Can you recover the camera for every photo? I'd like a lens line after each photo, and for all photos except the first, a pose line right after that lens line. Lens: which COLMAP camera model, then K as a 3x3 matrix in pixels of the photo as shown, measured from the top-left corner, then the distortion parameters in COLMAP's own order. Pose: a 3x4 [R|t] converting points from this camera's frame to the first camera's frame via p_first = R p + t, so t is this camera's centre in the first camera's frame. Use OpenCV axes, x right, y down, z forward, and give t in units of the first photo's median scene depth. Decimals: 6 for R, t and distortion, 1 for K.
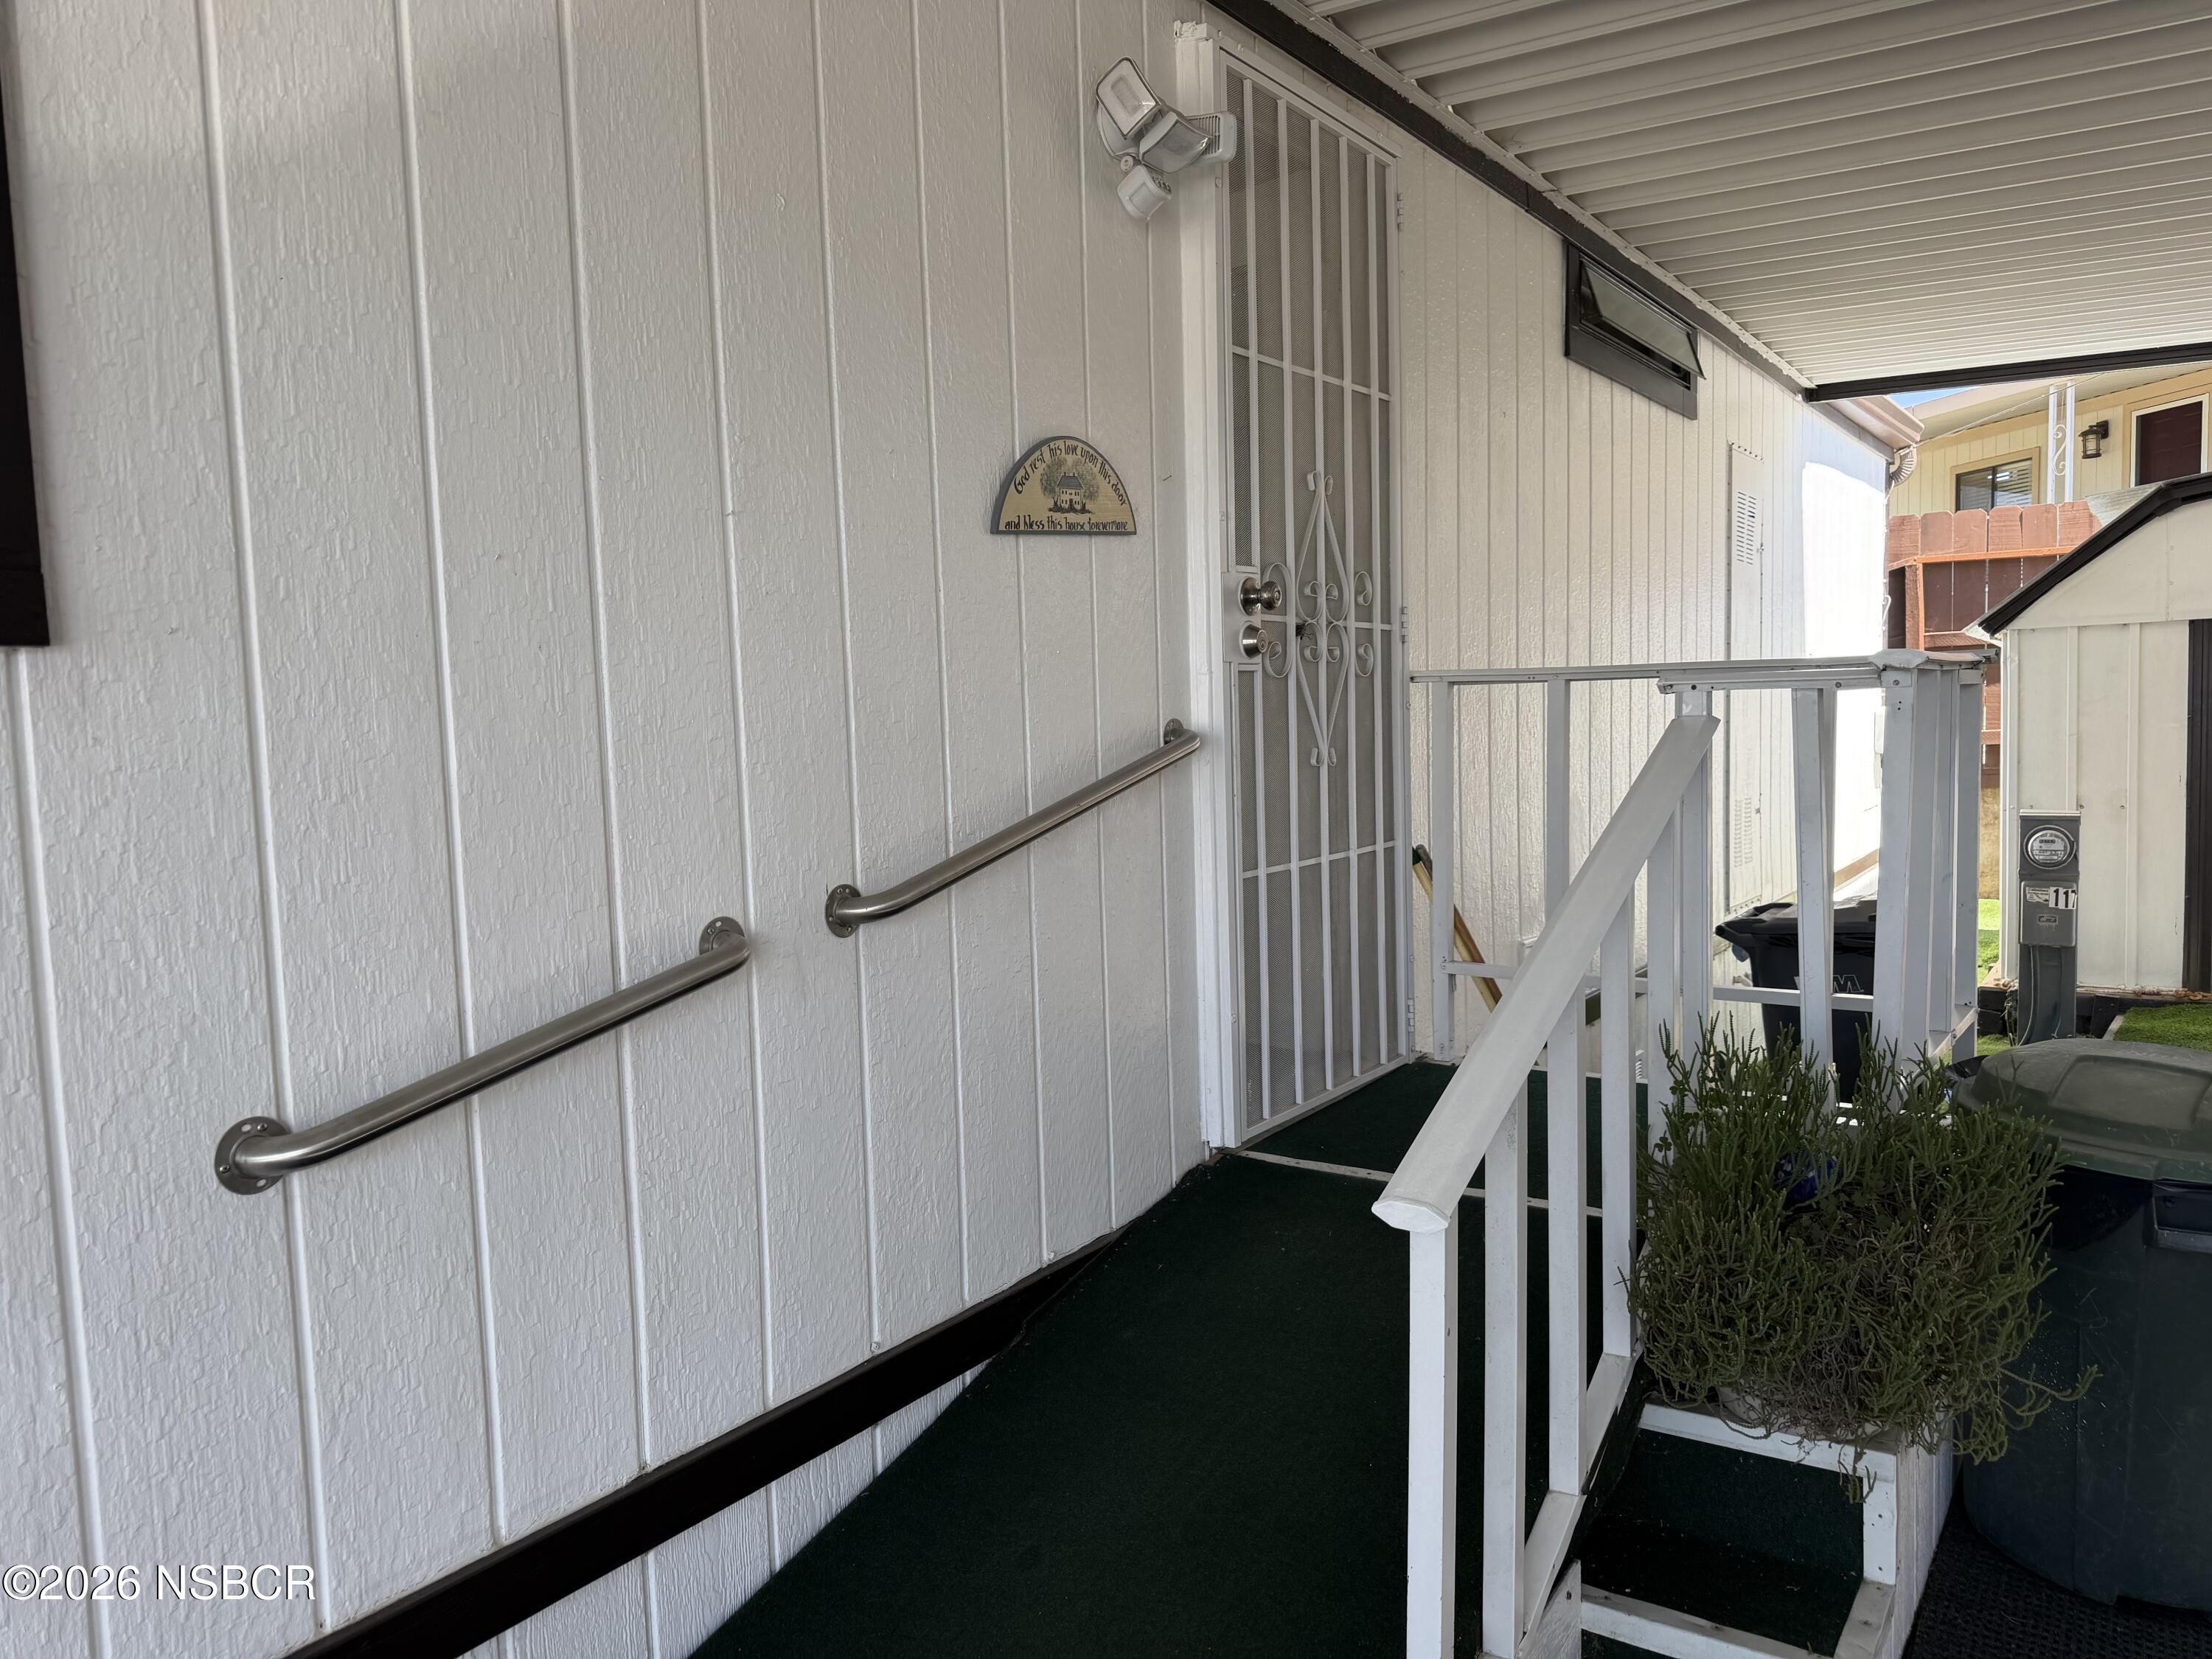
lens RADIAL K [[1570.6, 0, 1066.6], [0, 1570.6, 851.2], [0, 0, 1]] dist [0.026305, -0.029505]
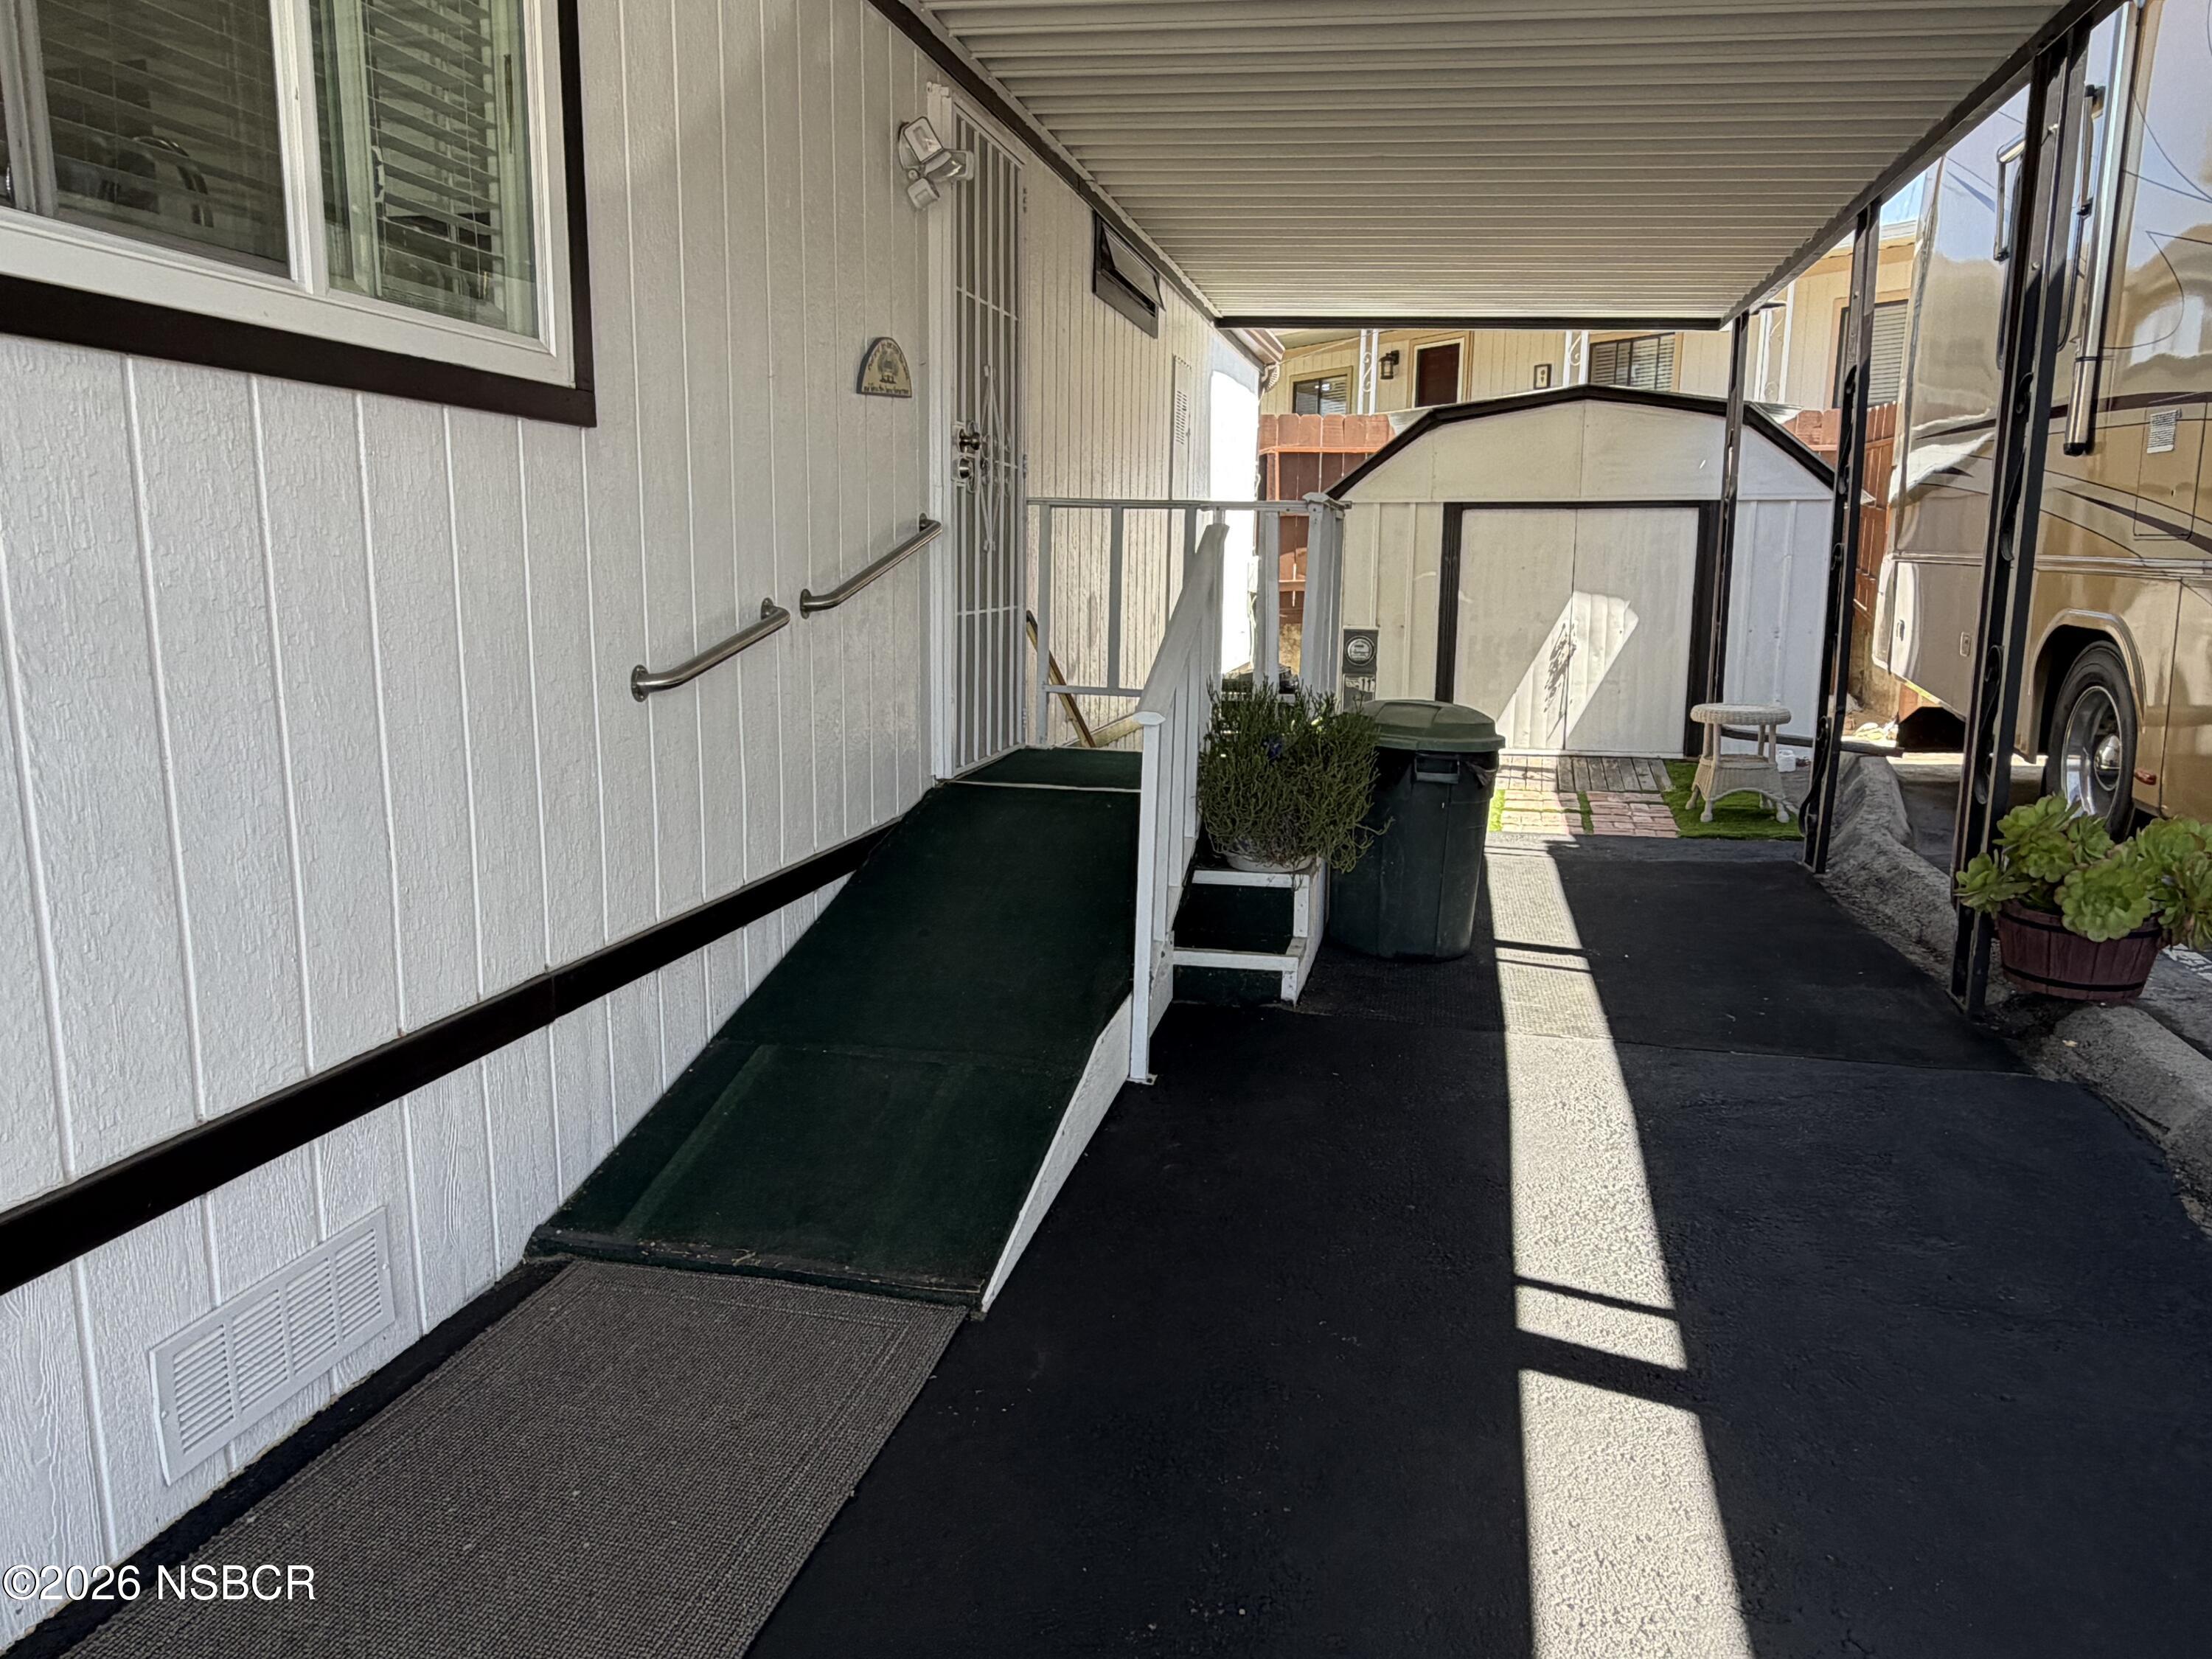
lens RADIAL K [[1570.6, 0, 1102.5], [0, 1570.6, 829.6], [0, 0, 1]] dist [0.026305, -0.029505]
pose [[0.919660, -0.023523, 0.392010, -0.340645], [-0.006714, 0.997117, 0.075583, 0.099471], [-0.392658, -0.072142, 0.916851, -0.504090]]
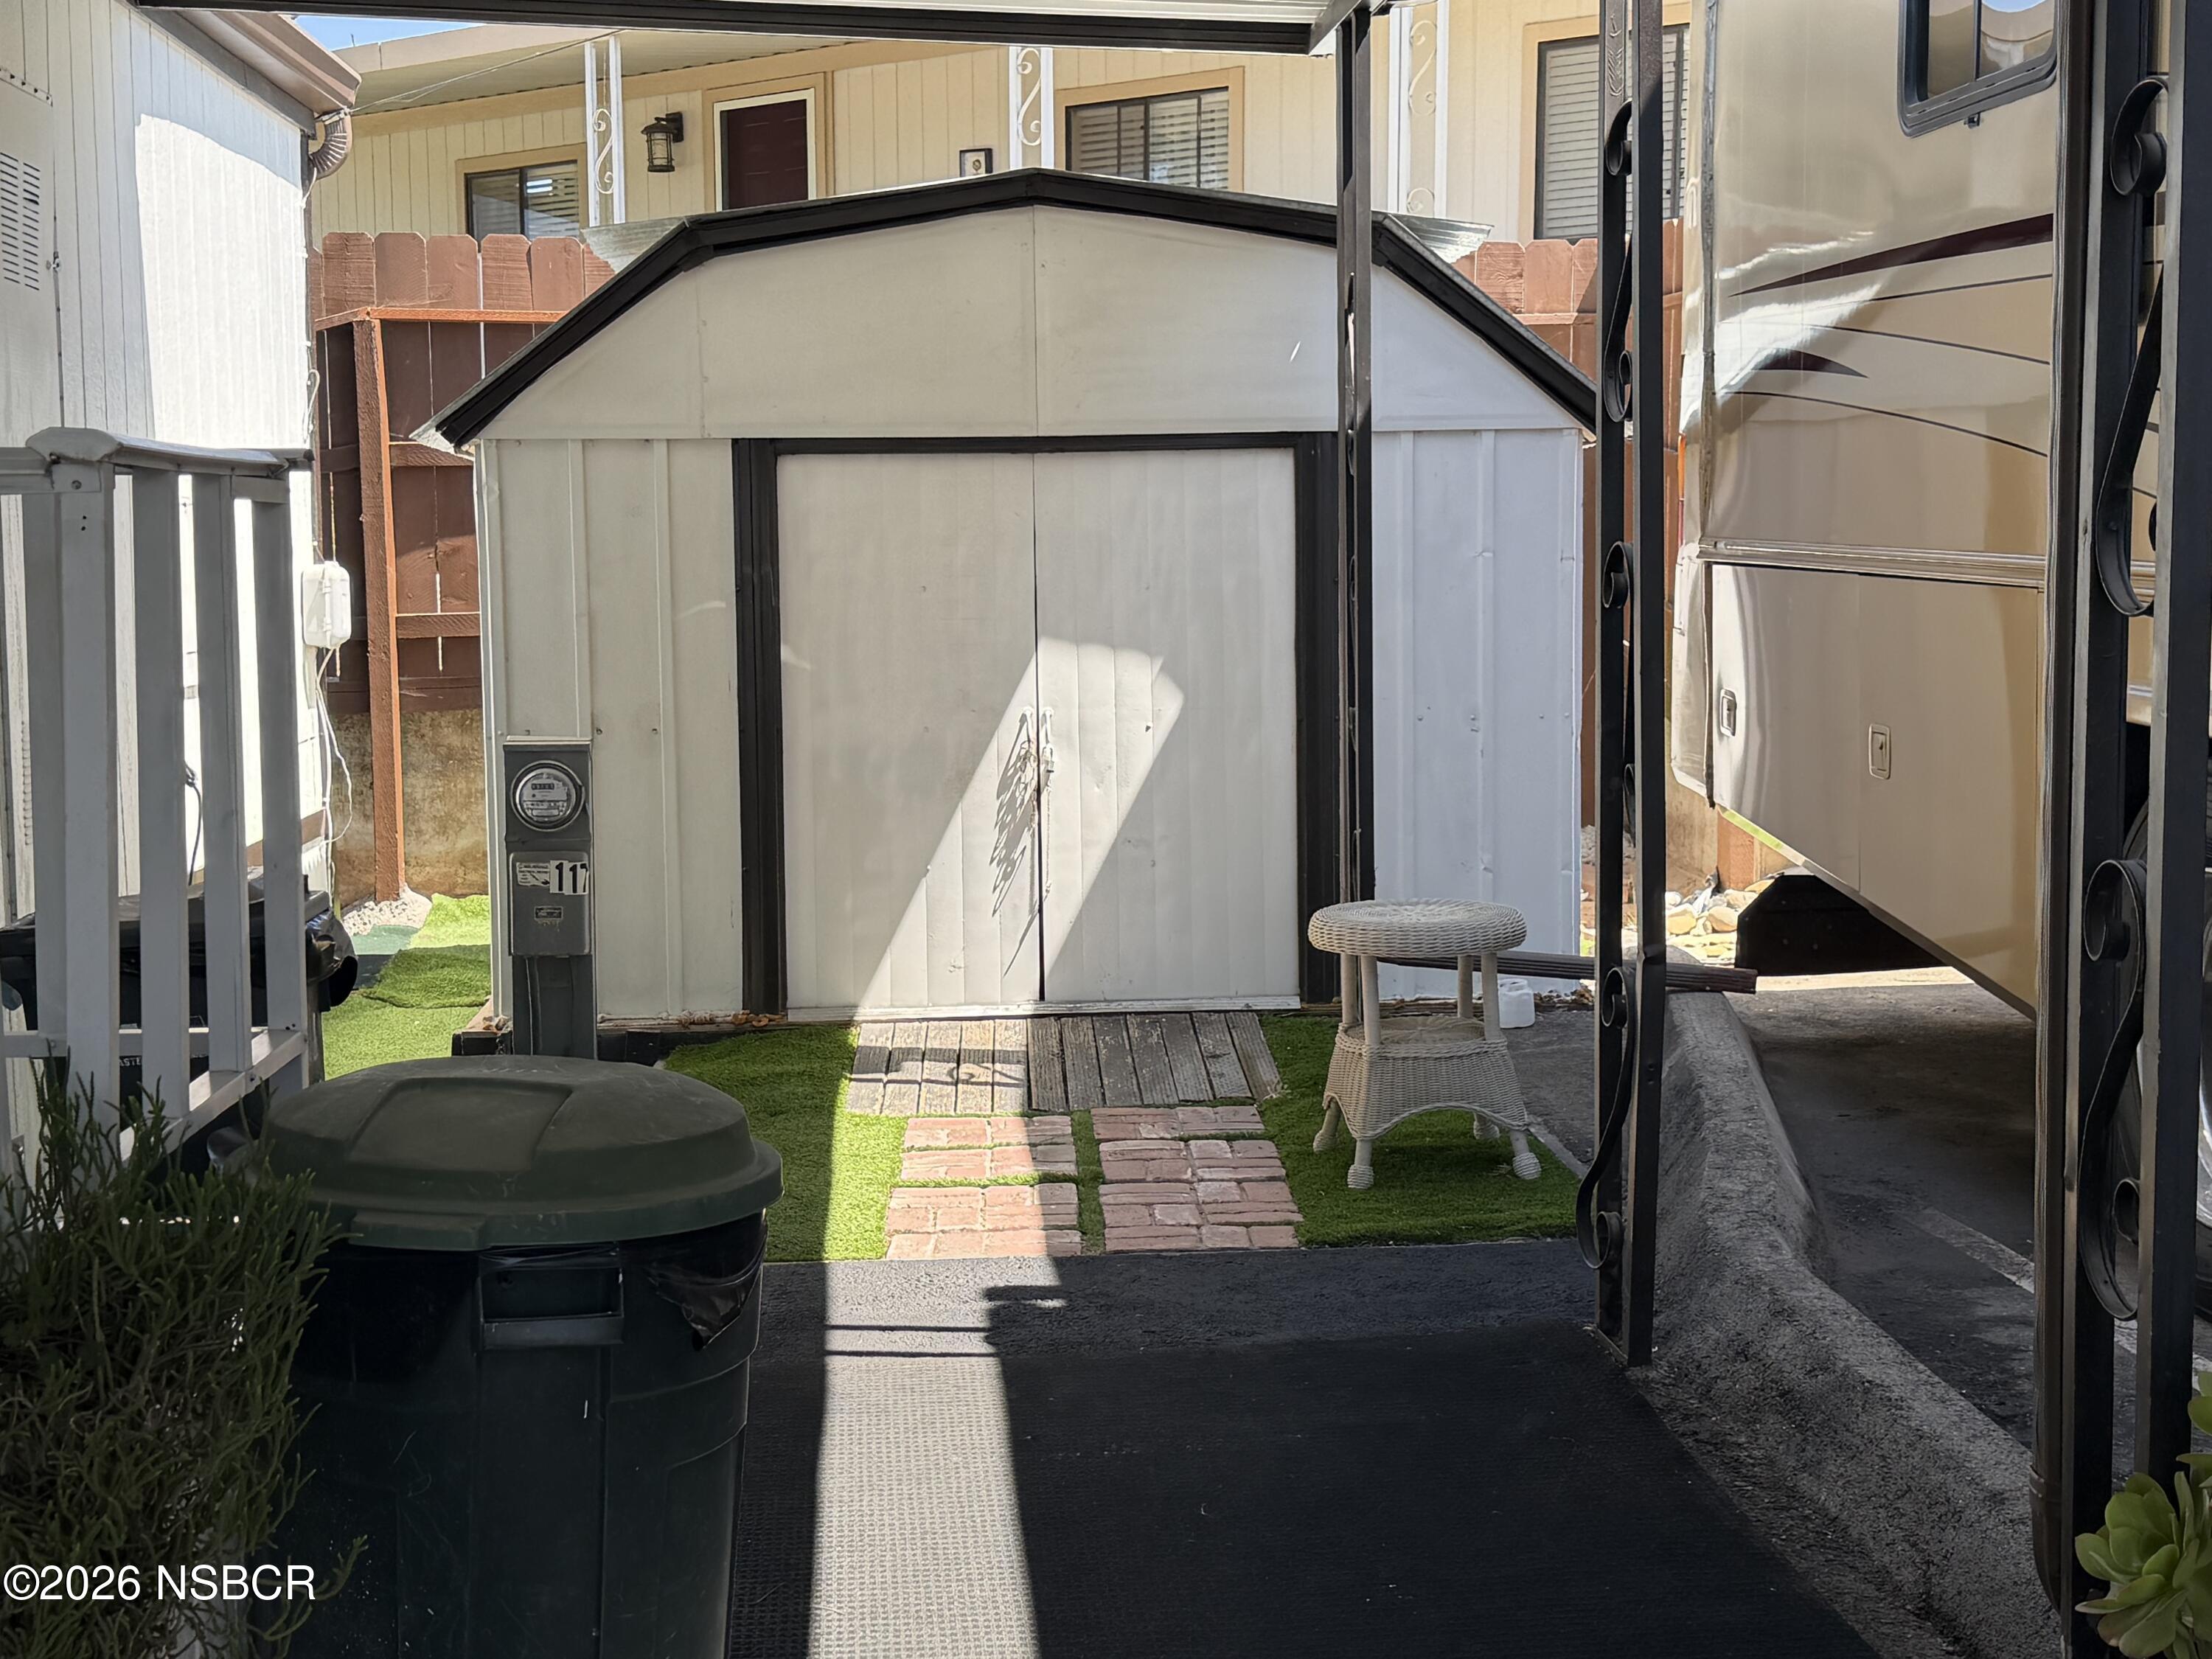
lens RADIAL K [[3069.0, 0, 1093.4], [0, 3069.0, 829.4], [0, 0, 1]] dist [0.147914, 0.000000]
pose [[0.772207, -0.032415, 0.634544, 0.042777], [0.037629, 0.999278, 0.005255, 0.021793], [-0.634256, 0.019819, 0.772869, -0.111817]]
